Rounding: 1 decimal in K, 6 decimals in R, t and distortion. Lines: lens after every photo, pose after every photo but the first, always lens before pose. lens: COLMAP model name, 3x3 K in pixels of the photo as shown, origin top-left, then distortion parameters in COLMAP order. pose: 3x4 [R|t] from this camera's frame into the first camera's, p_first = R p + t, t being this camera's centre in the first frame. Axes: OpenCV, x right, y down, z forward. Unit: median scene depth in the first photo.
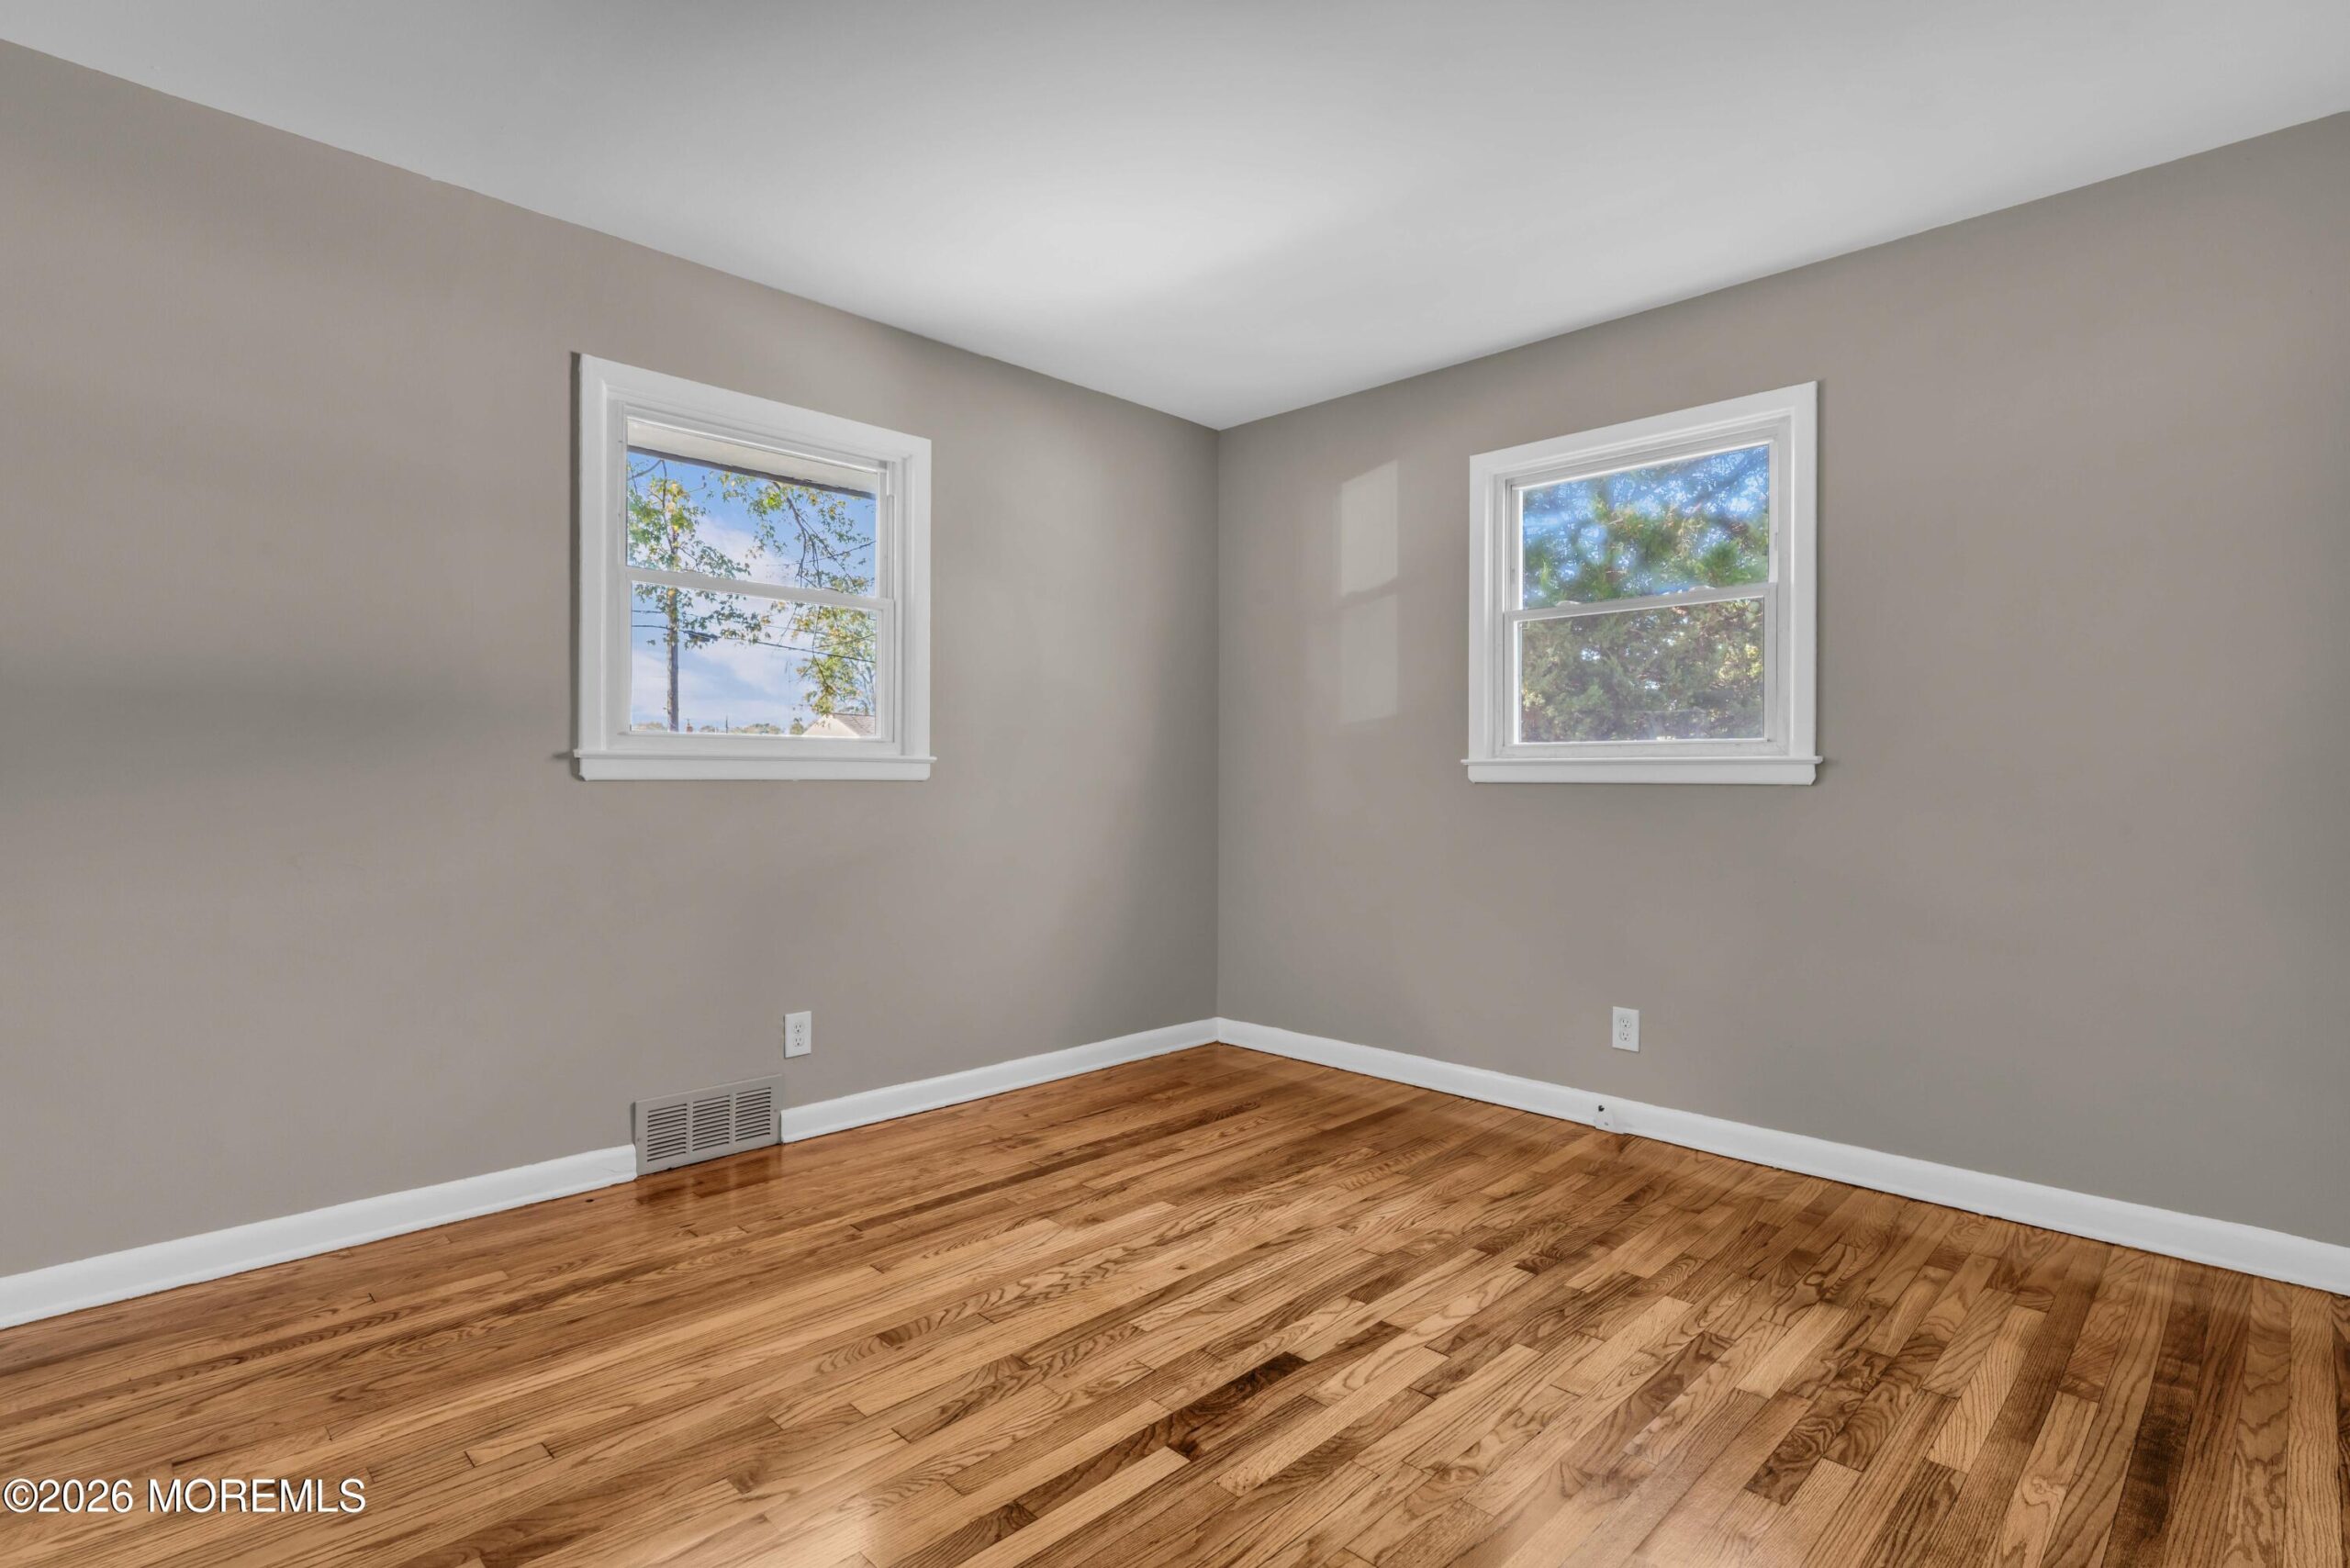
lens RADIAL K [[1158.1, 0, 1170.5], [0, 1158.1, 762.4], [0, 0, 1]] dist [-0.000527, -0.000075]
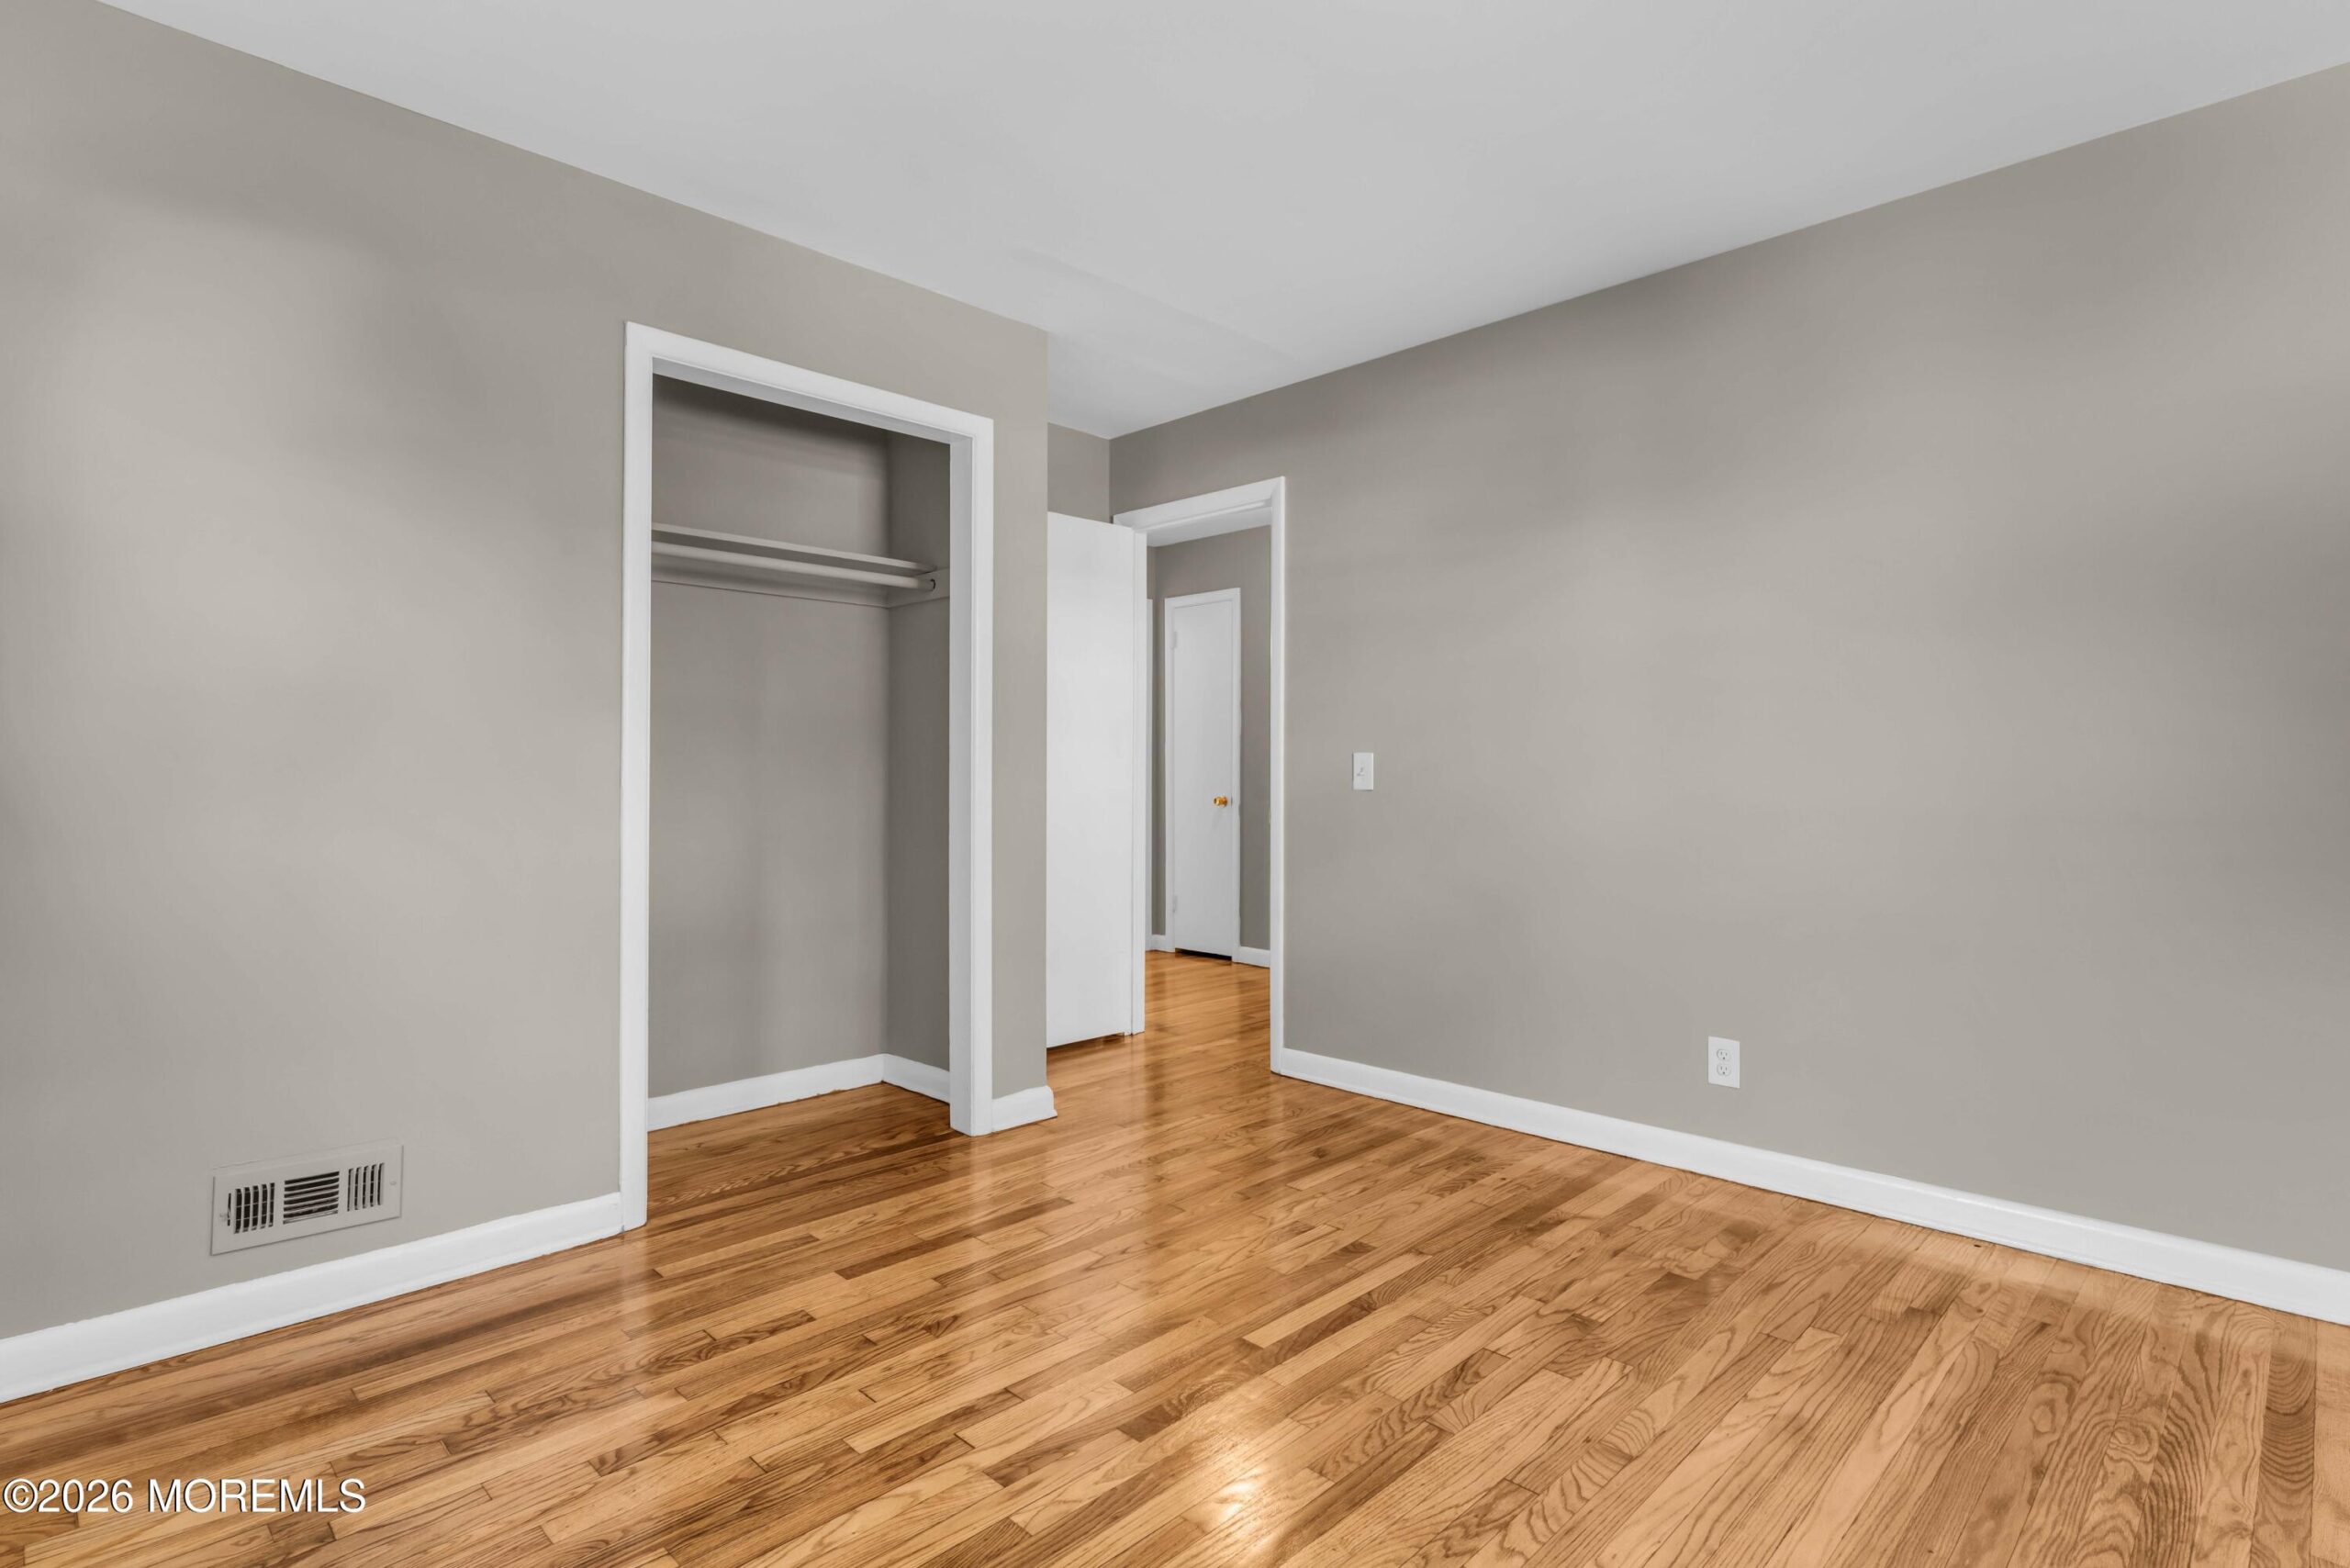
lens RADIAL K [[1158.1, 0, 1170.5], [0, 1158.1, 762.4], [0, 0, 1]] dist [-0.000527, -0.000075]
pose [[-0.999977, -0.004748, 0.004882, 0.078388], [-0.004847, 0.999781, -0.020374, 0.021208], [-0.004785, -0.020397, -0.999781, 1.961016]]
